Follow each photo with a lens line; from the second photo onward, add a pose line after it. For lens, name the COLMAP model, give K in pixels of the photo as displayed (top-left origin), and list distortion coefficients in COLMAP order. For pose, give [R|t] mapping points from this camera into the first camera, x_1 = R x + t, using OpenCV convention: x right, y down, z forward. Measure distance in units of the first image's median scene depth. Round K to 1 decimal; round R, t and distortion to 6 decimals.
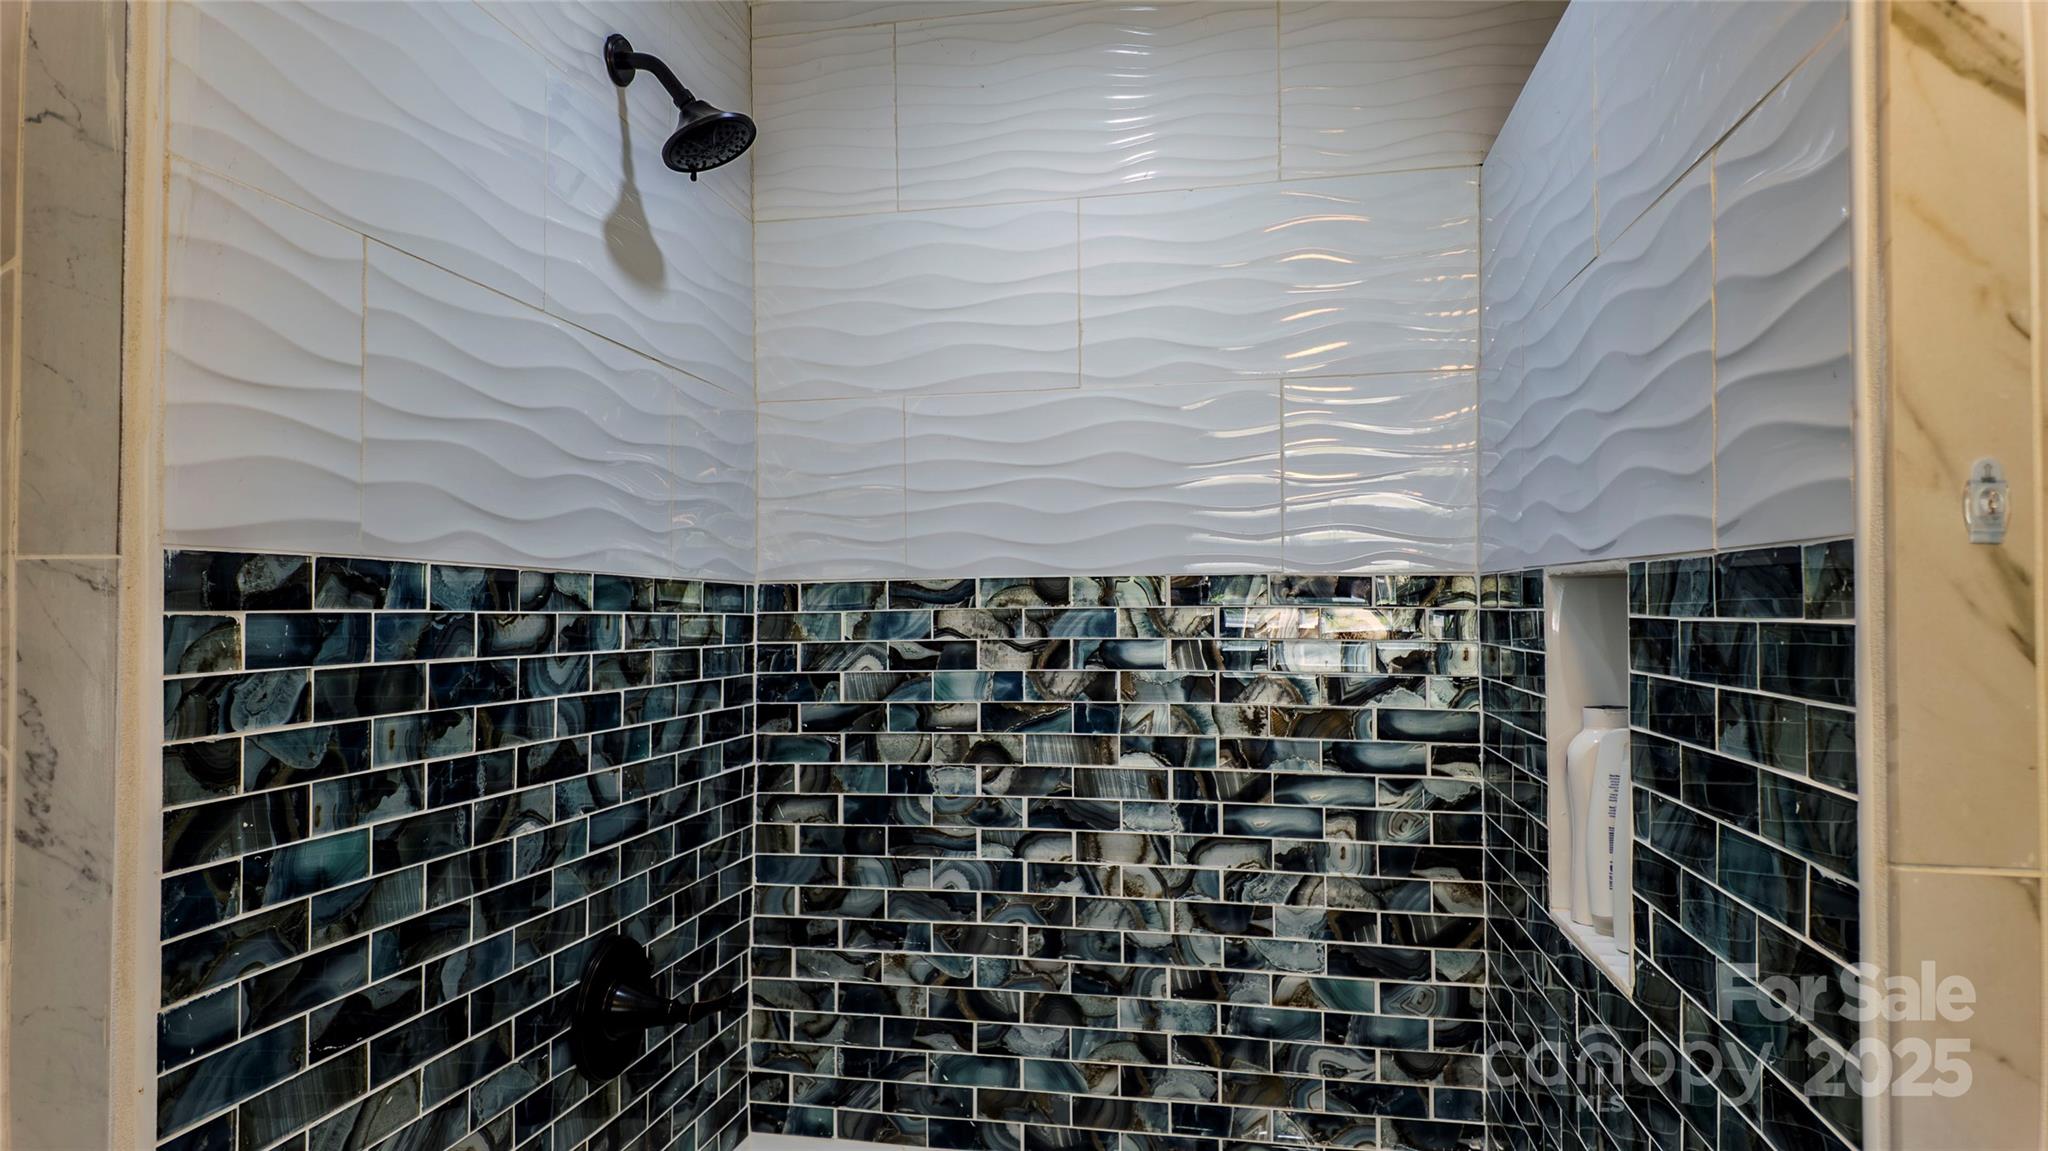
lens RADIAL K [[1211.5, 0, 1021.4], [0, 1211.5, 580.2], [0, 0, 1]] dist [0.006200, -0.001898]
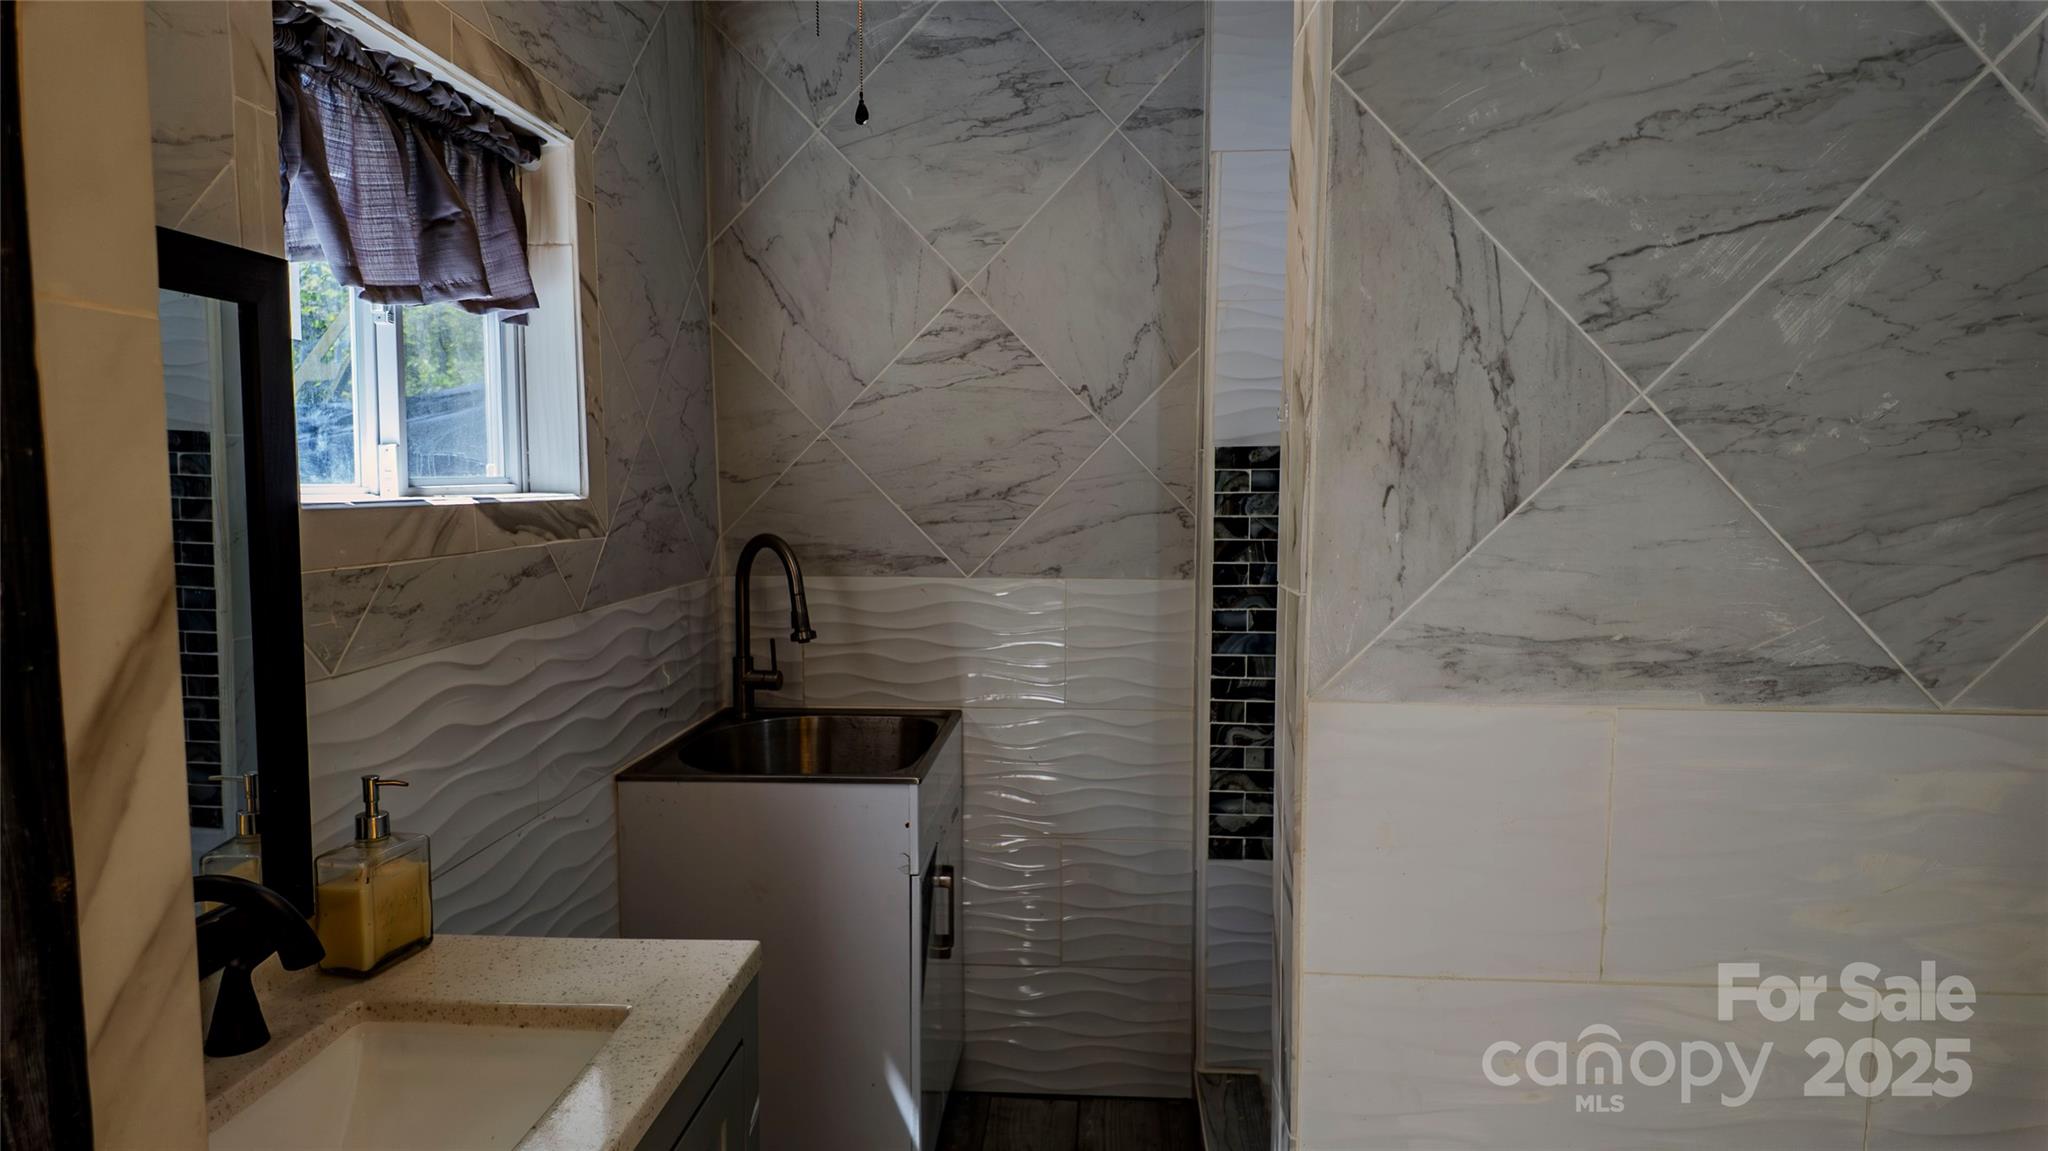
lens RADIAL K [[1211.5, 0, 1021.4], [0, 1211.5, 580.2], [0, 0, 1]] dist [0.006200, -0.001898]
pose [[0.124888, 0.085811, -0.988453, 1.996342], [0.028277, 0.995540, 0.089999, 0.016656], [0.991768, -0.039190, 0.121905, 0.204432]]
